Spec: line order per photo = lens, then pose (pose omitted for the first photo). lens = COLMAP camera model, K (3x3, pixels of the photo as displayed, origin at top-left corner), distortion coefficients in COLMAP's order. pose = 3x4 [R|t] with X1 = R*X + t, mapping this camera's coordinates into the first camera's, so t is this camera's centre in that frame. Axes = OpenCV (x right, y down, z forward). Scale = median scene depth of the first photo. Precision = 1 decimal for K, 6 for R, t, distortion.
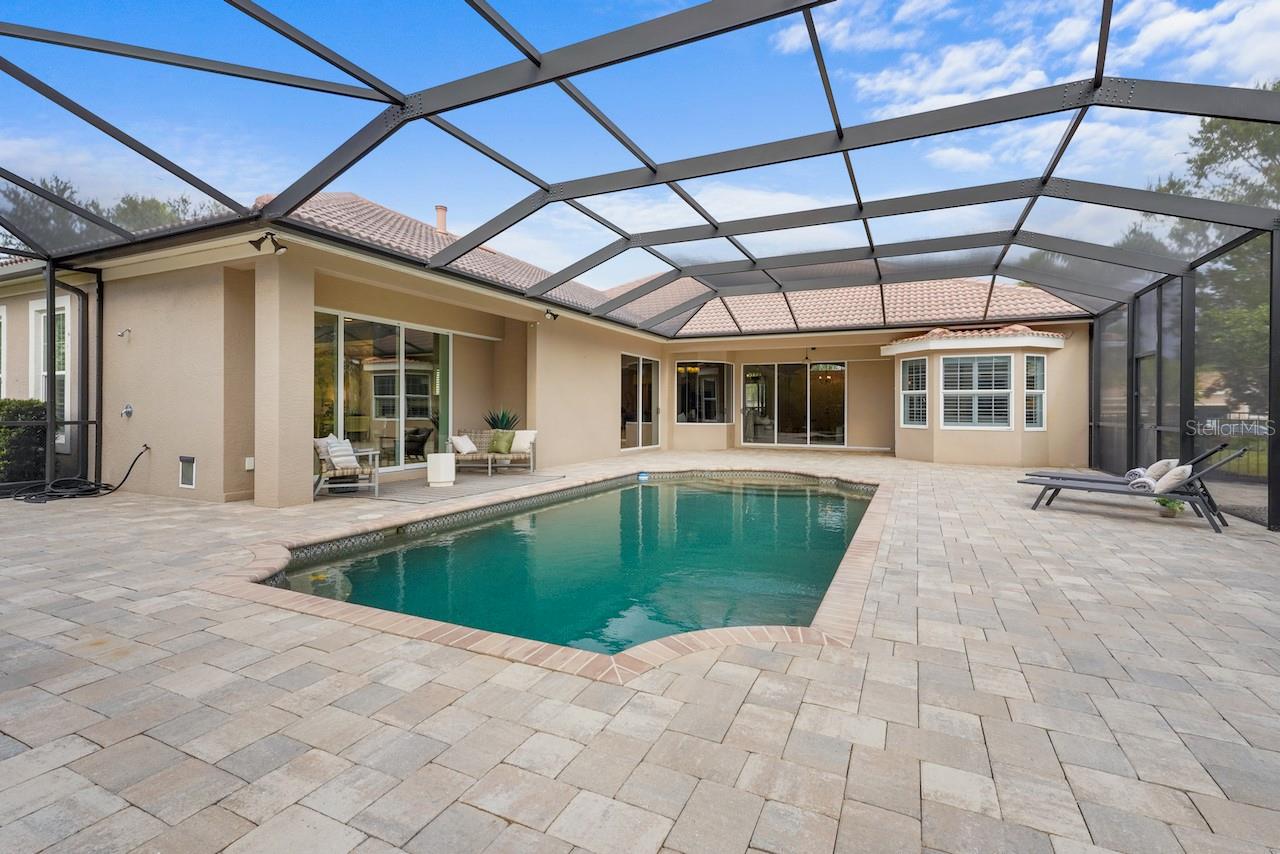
lens RADIAL K [[584.1, 0, 634.4], [0, 584.1, 412.9], [0, 0, 1]] dist [0.010303, 0.000436]
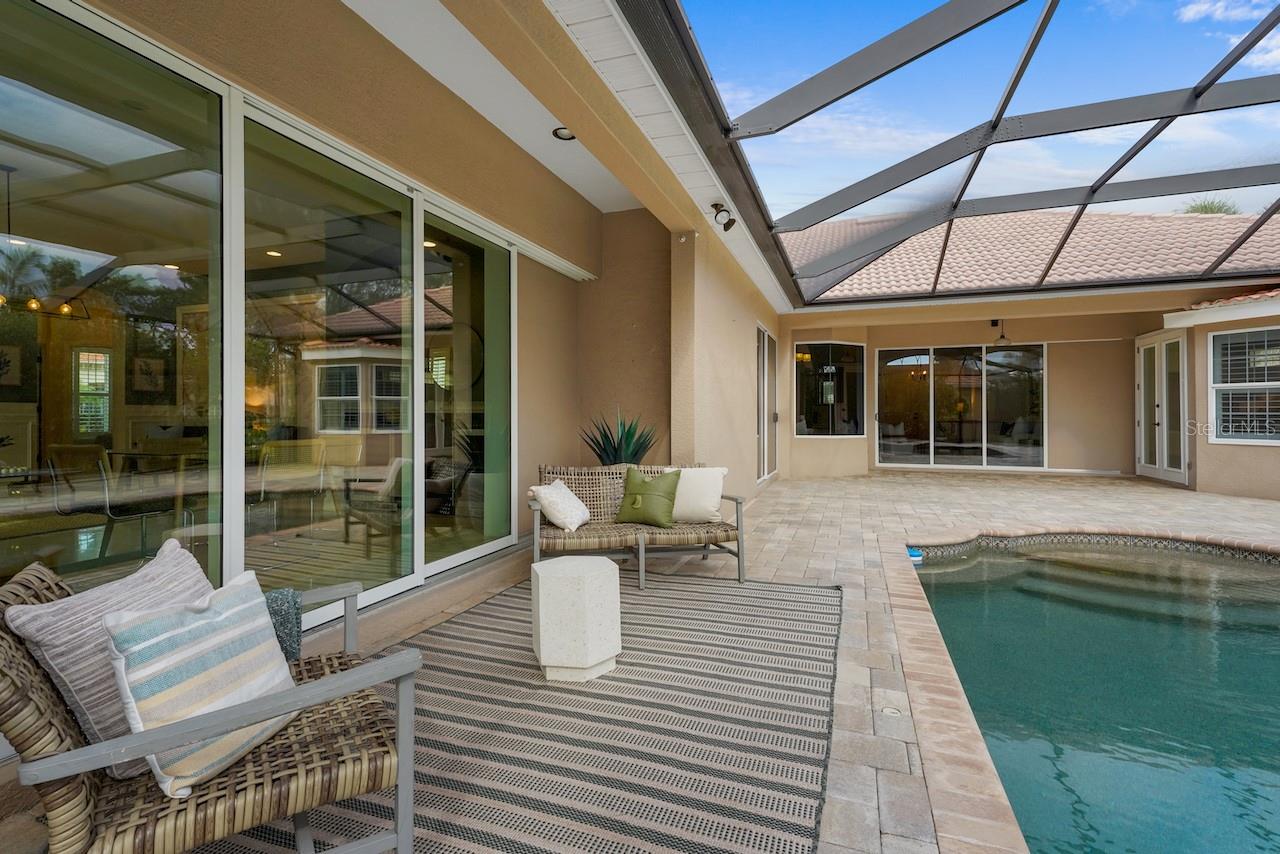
lens RADIAL K [[584.1, 0, 634.4], [0, 584.1, 412.9], [0, 0, 1]] dist [0.010303, 0.000436]
pose [[0.996100, -0.005817, 0.088038, -0.228272], [0.006579, 0.999943, -0.008365, -0.005955], [-0.087985, 0.008912, 0.996082, 0.479146]]
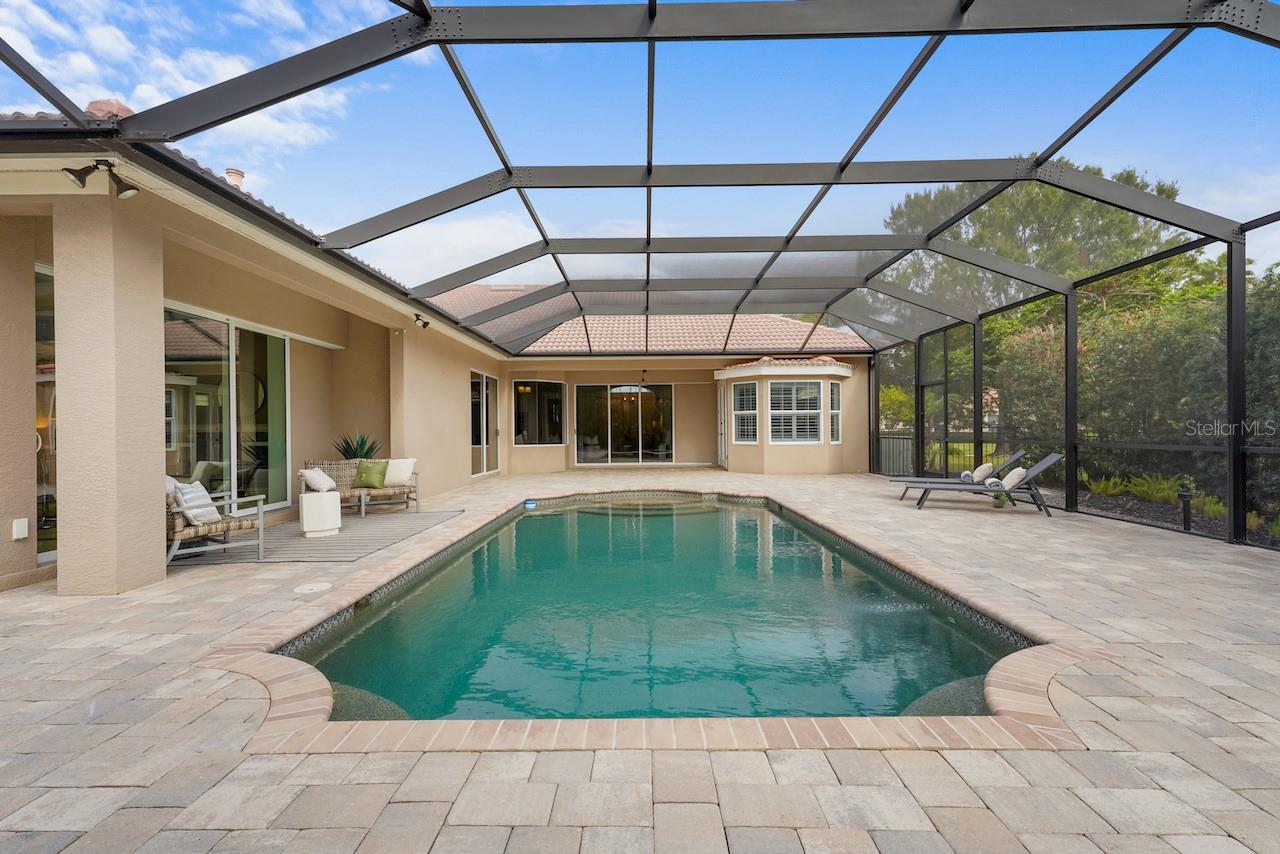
lens RADIAL K [[573.7, 0, 637.4], [0, 573.7, 435.8], [0, 0, 1]] dist [0.011696, 0.000497]
pose [[0.905957, -0.018925, 0.422947, -0.189931], [0.017045, 0.999821, 0.008227, -0.003487], [-0.423027, -0.000244, 0.906117, 0.097326]]
